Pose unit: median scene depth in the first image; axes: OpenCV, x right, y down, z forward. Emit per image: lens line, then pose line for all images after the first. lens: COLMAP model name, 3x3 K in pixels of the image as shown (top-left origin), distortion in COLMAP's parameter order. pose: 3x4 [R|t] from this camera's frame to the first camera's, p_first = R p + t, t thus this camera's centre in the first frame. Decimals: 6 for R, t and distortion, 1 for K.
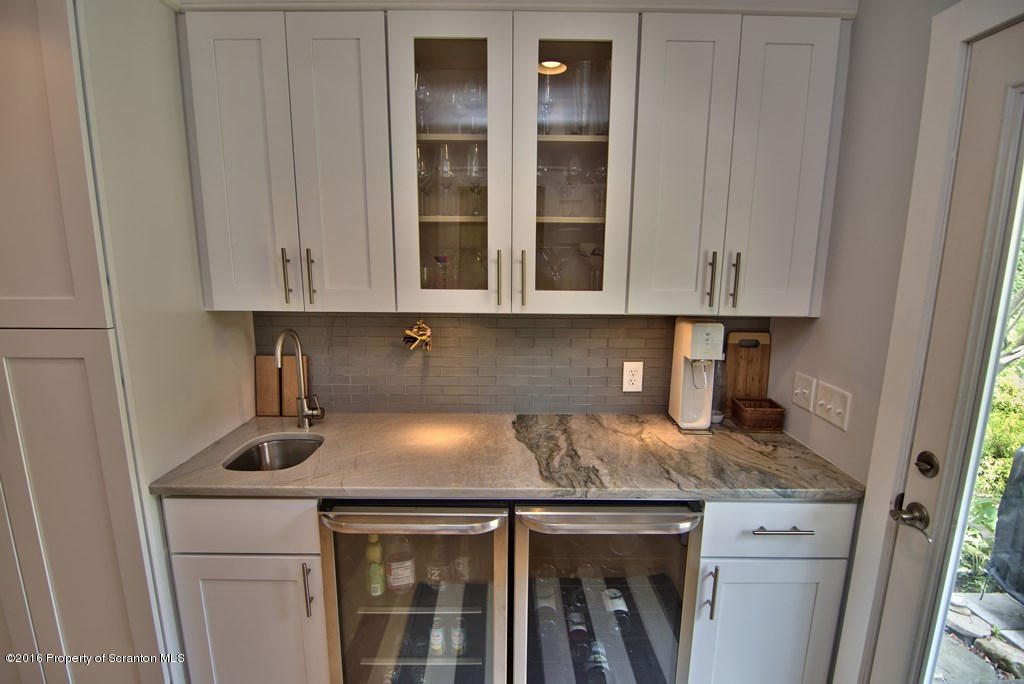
lens RADIAL K [[496.3, 0, 509.6], [0, 496.3, 348.4], [0, 0, 1]] dist [-0.035376, -0.001132]
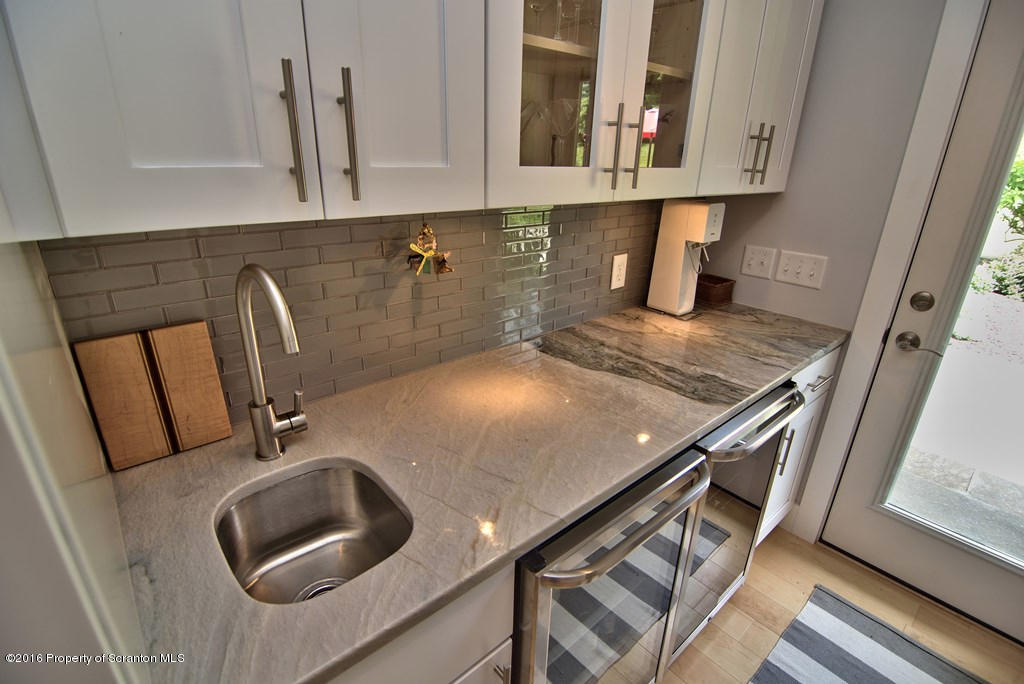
lens RADIAL K [[496.3, 0, 510.9], [0, 496.3, 338.4], [0, 0, 1]] dist [-0.035376, -0.001132]
pose [[0.757272, -0.220558, 0.614730, -0.565586], [0.111529, 0.971097, 0.211028, -0.043067], [-0.643506, -0.091245, 0.759983, 0.504965]]
